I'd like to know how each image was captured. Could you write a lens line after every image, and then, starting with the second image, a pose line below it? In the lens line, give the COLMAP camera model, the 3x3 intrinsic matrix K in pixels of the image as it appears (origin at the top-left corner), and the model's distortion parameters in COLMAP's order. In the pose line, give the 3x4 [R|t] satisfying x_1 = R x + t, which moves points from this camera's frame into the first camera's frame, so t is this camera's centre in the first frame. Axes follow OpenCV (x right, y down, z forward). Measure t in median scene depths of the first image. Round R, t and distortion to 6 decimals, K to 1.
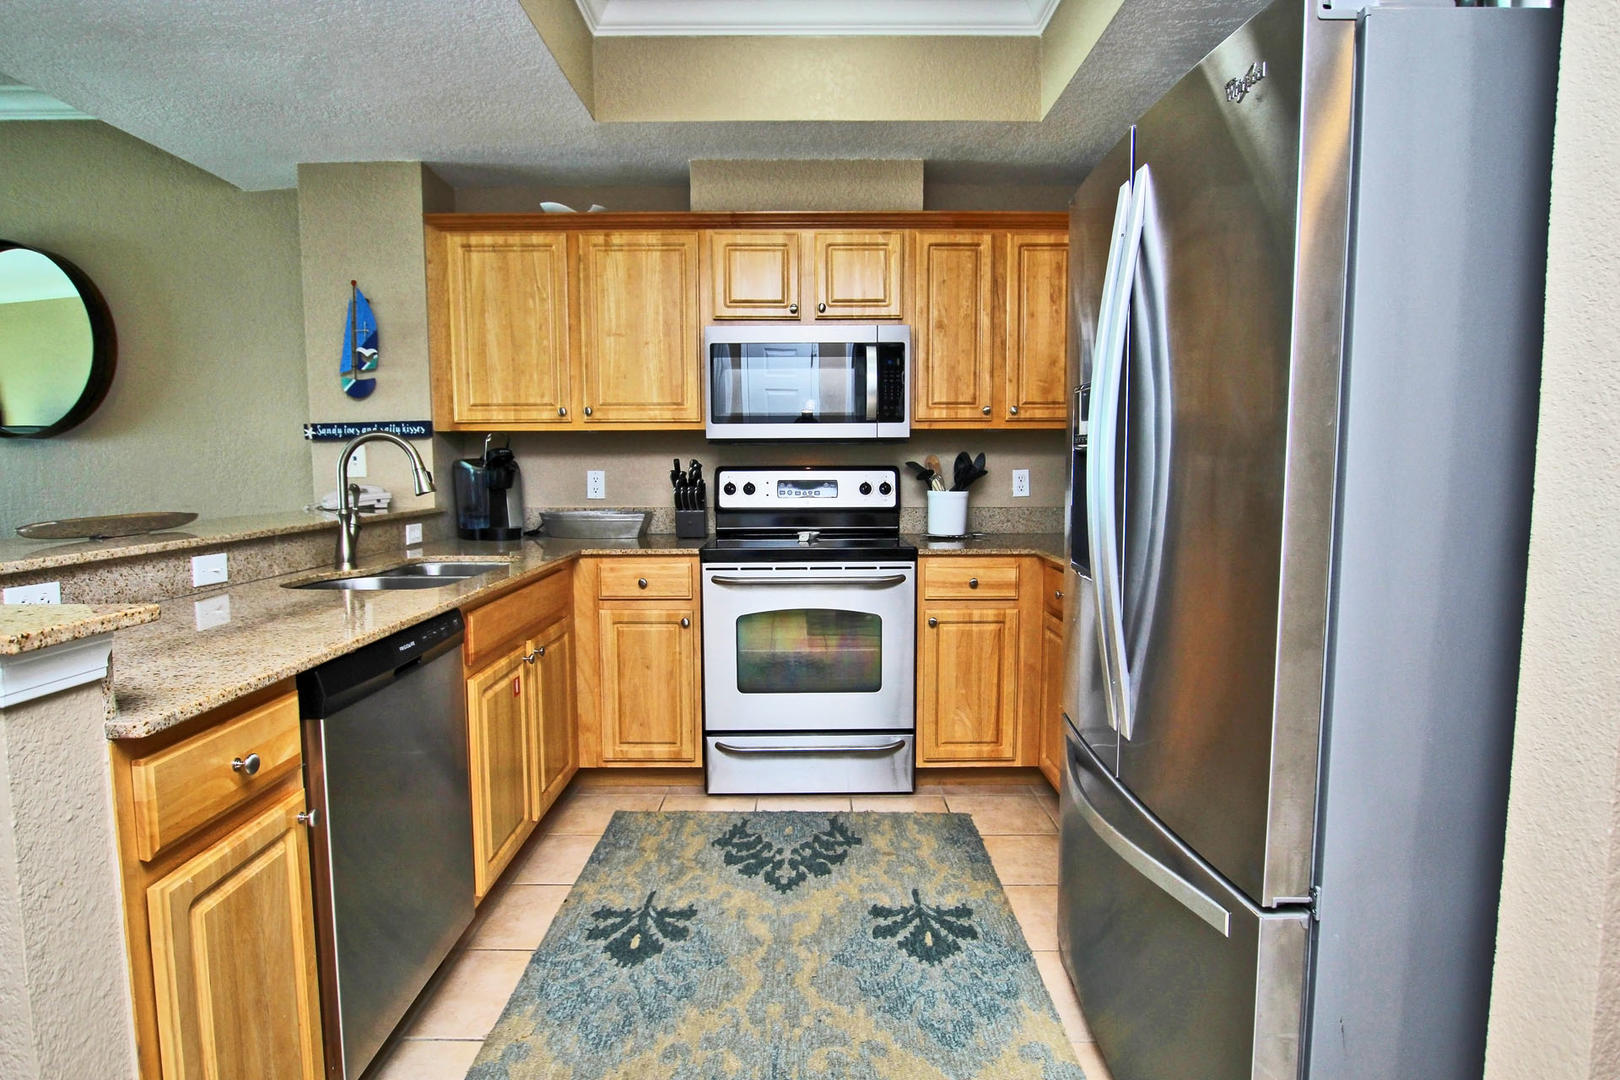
lens RADIAL K [[849.7, 0, 810.5], [0, 849.7, 541.1], [0, 0, 1]] dist [-0.018929, 0.000920]
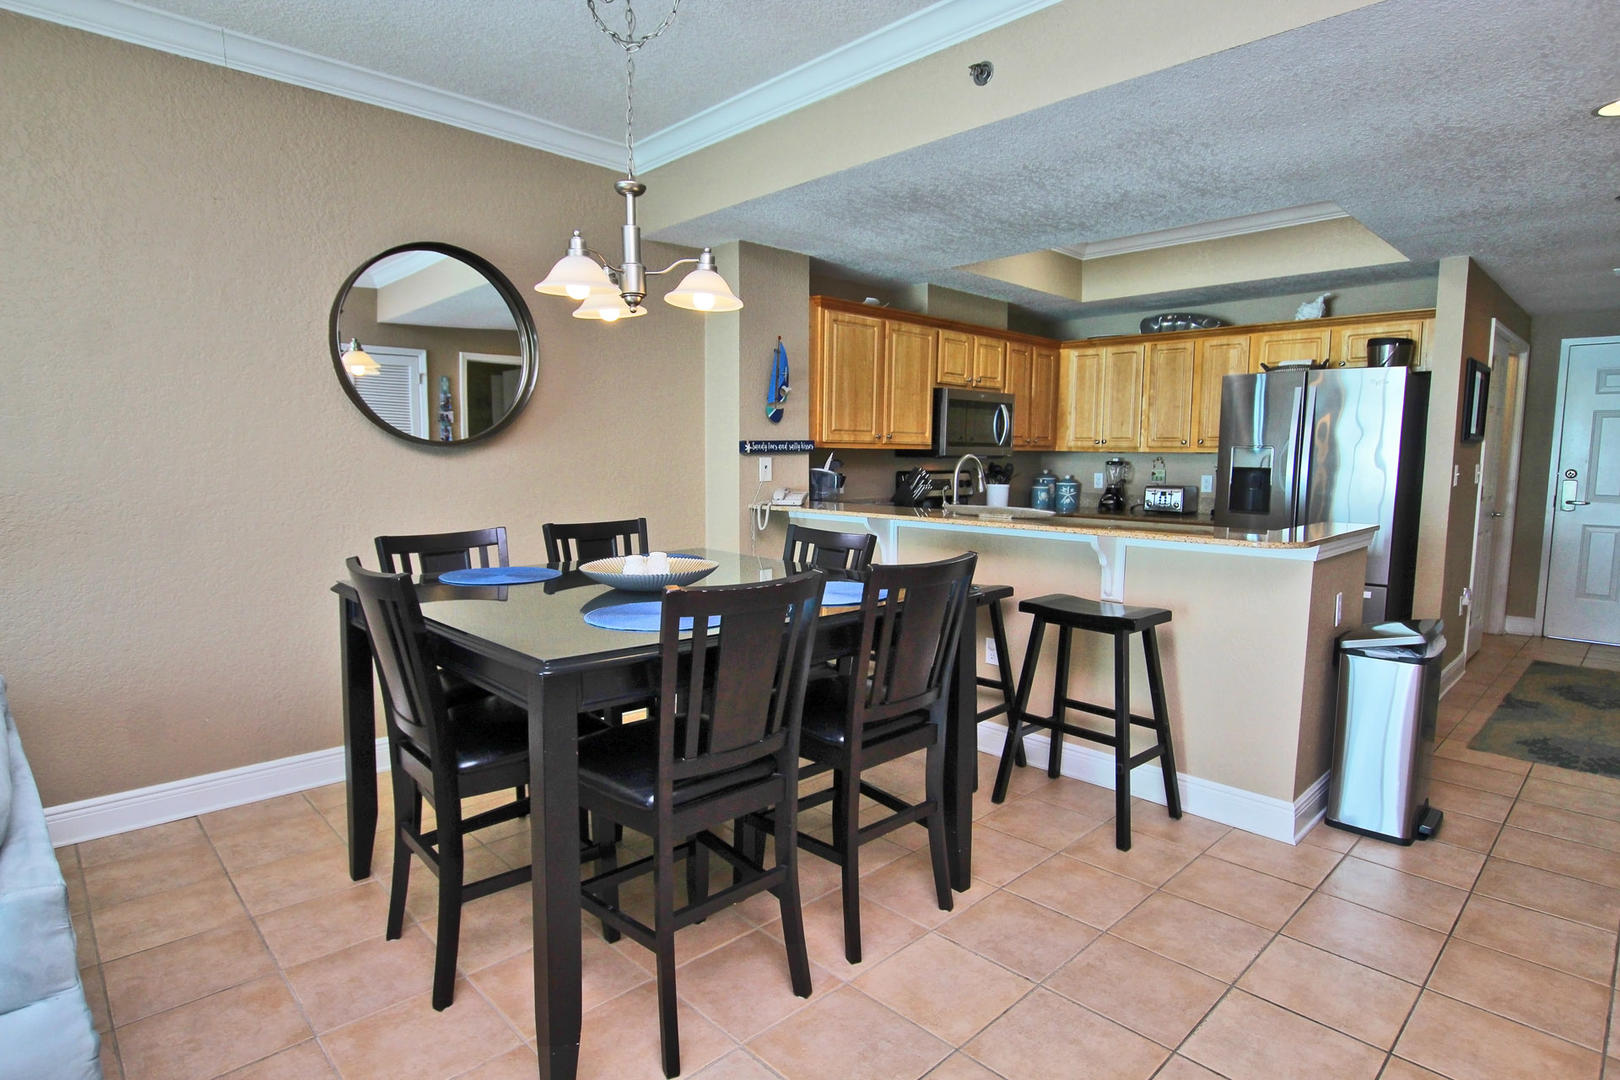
lens RADIAL K [[849.7, 0, 809.3], [0, 849.7, 539.8], [0, 0, 1]] dist [-0.018929, 0.000920]
pose [[0.721676, -0.061017, 0.689537, -1.440556], [0.054955, 0.998014, 0.030798, -0.021476], [-0.690046, 0.015667, 0.723596, -0.013225]]
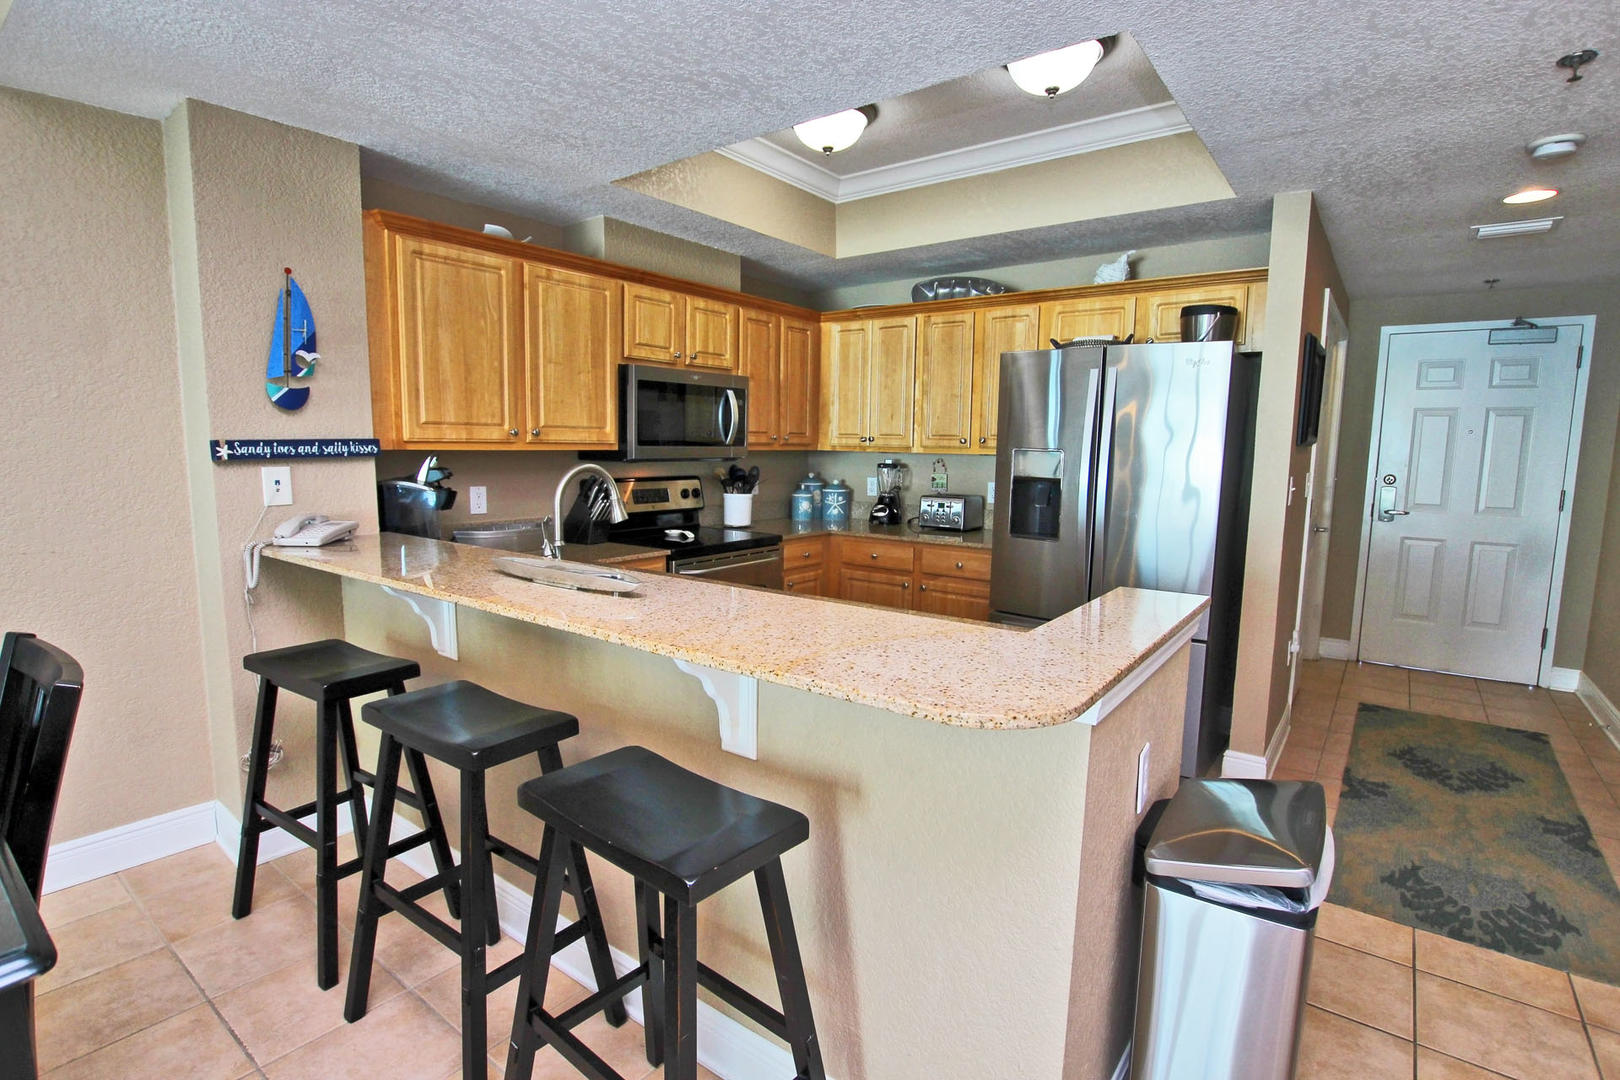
lens RADIAL K [[785.3, 0, 800.1], [0, 785.3, 540.3], [0, 0, 1]] dist [-0.025925, 0.001606]
pose [[0.614814, -0.084069, 0.784178, -0.835532], [0.058830, 0.996421, 0.060698, -0.058822], [-0.786475, 0.008815, 0.617560, 0.137777]]
